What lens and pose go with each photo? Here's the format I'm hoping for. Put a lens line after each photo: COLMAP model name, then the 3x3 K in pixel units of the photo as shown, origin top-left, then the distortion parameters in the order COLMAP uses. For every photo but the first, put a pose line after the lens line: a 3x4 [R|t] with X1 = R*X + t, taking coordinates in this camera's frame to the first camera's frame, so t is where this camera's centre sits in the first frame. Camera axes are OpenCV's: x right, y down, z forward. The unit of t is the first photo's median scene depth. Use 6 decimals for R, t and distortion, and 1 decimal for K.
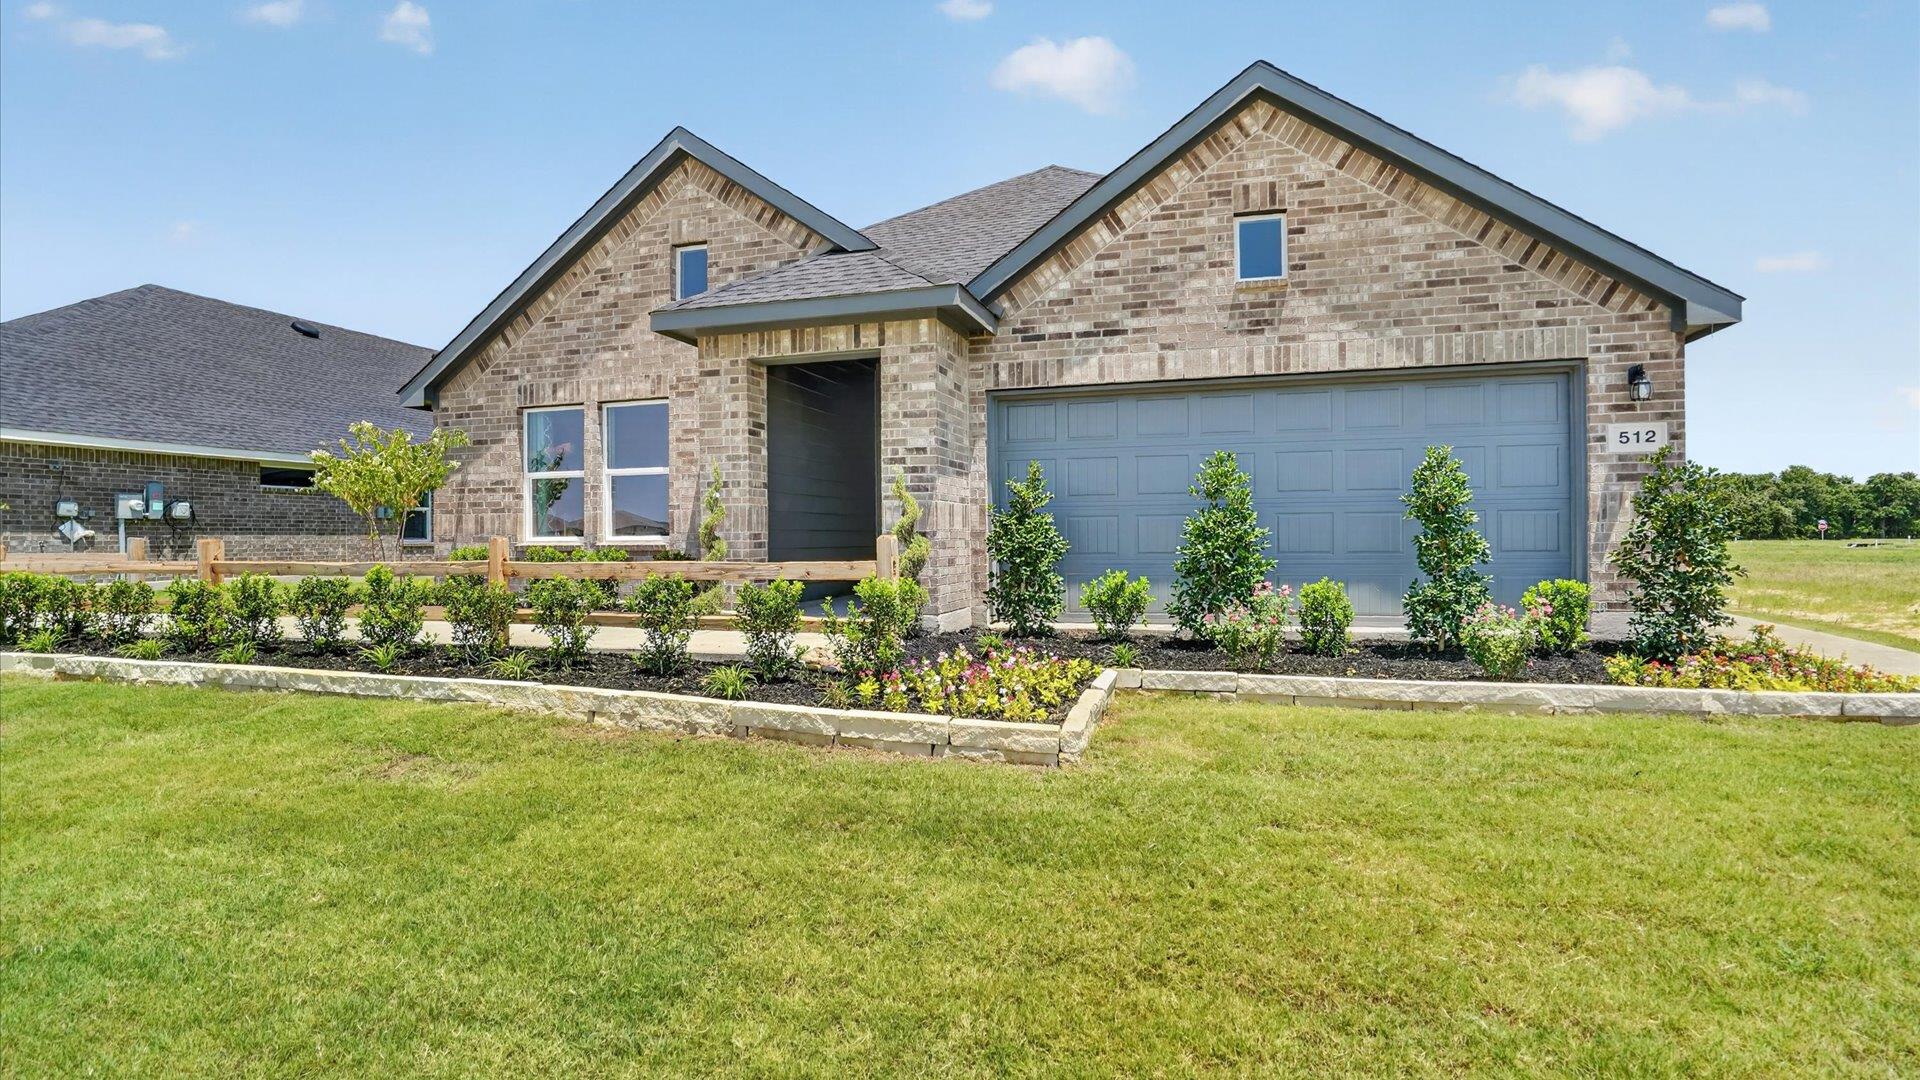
lens RADIAL K [[883.6, 0, 947.3], [0, 883.6, 532.3], [0, 0, 1]] dist [-0.044681, 0.007675]
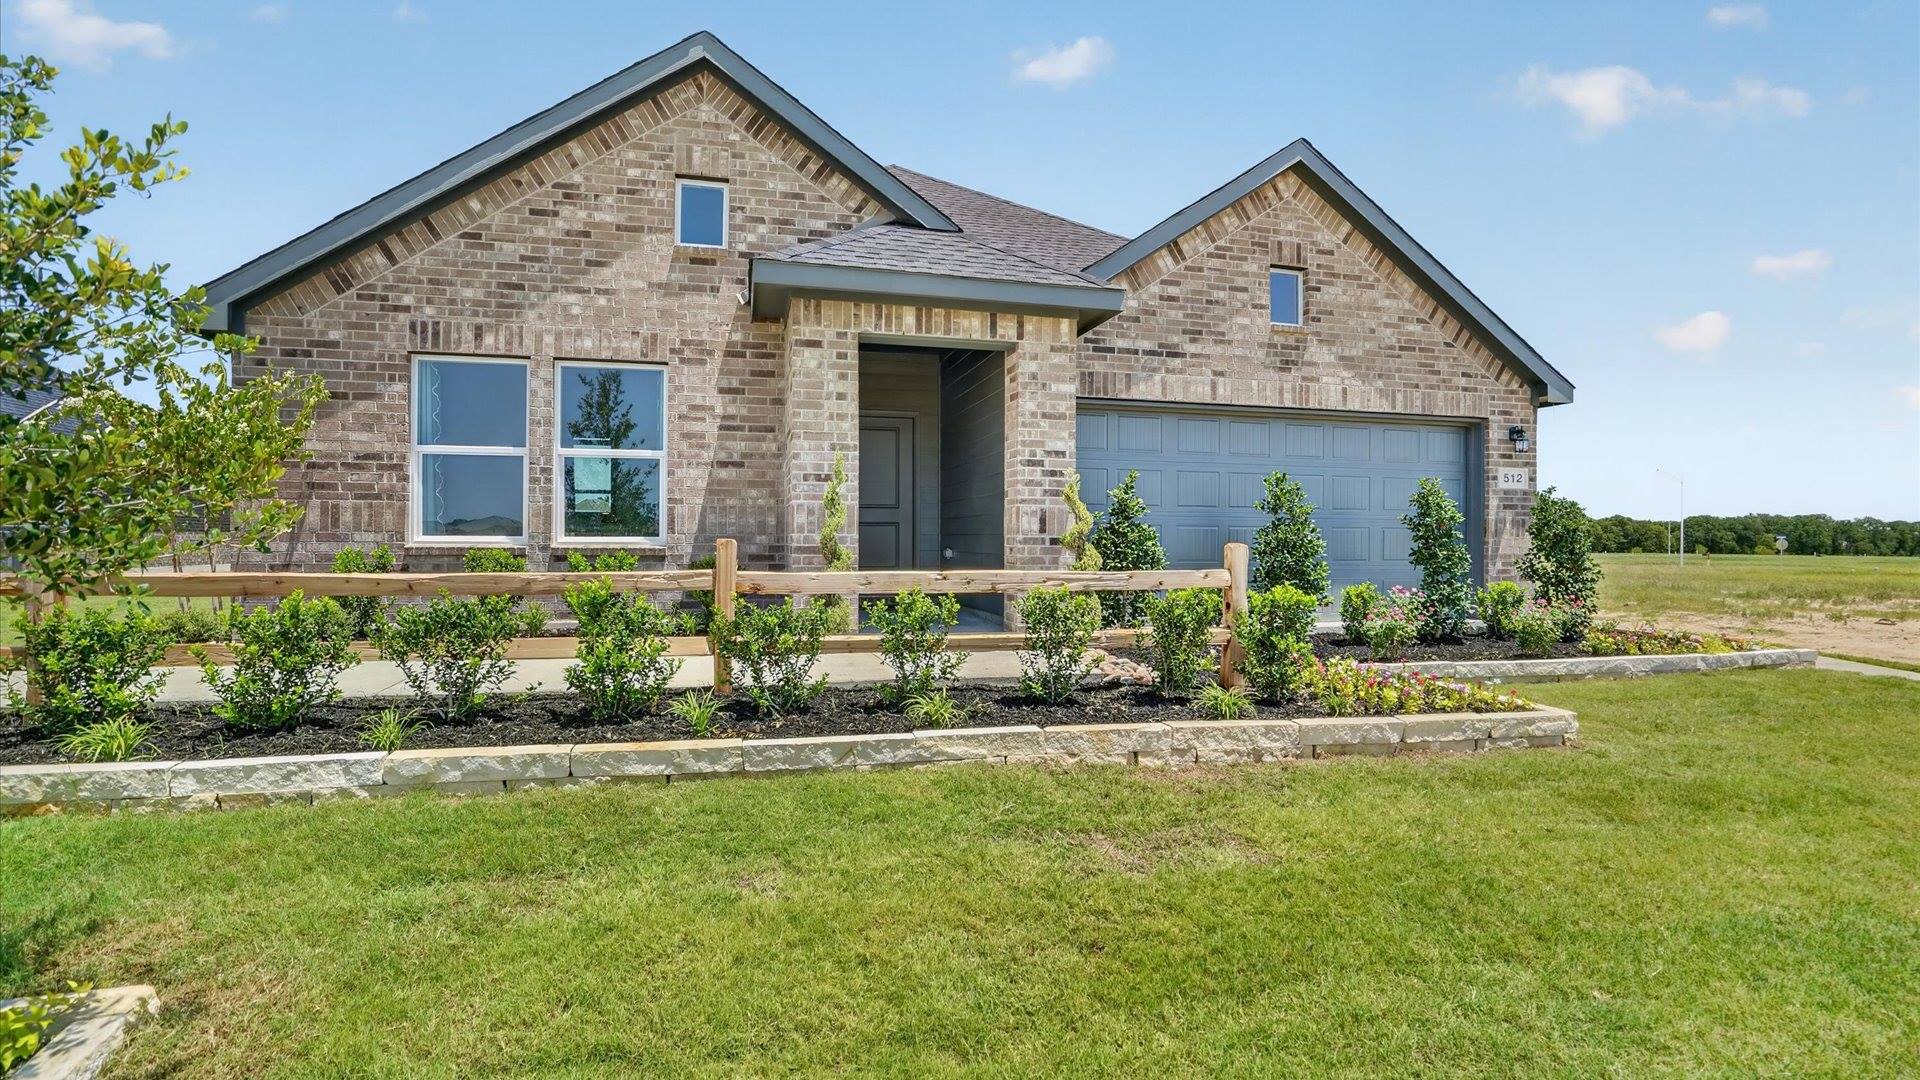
lens RADIAL K [[883.6, 0, 948.0], [0, 883.6, 533.7], [0, 0, 1]] dist [-0.044681, 0.007675]
pose [[0.861117, 0.017496, 0.508107, -0.614699], [-0.015878, 0.999846, -0.007518, 0.003634], [-0.508160, -0.001594, 0.861261, 0.228475]]
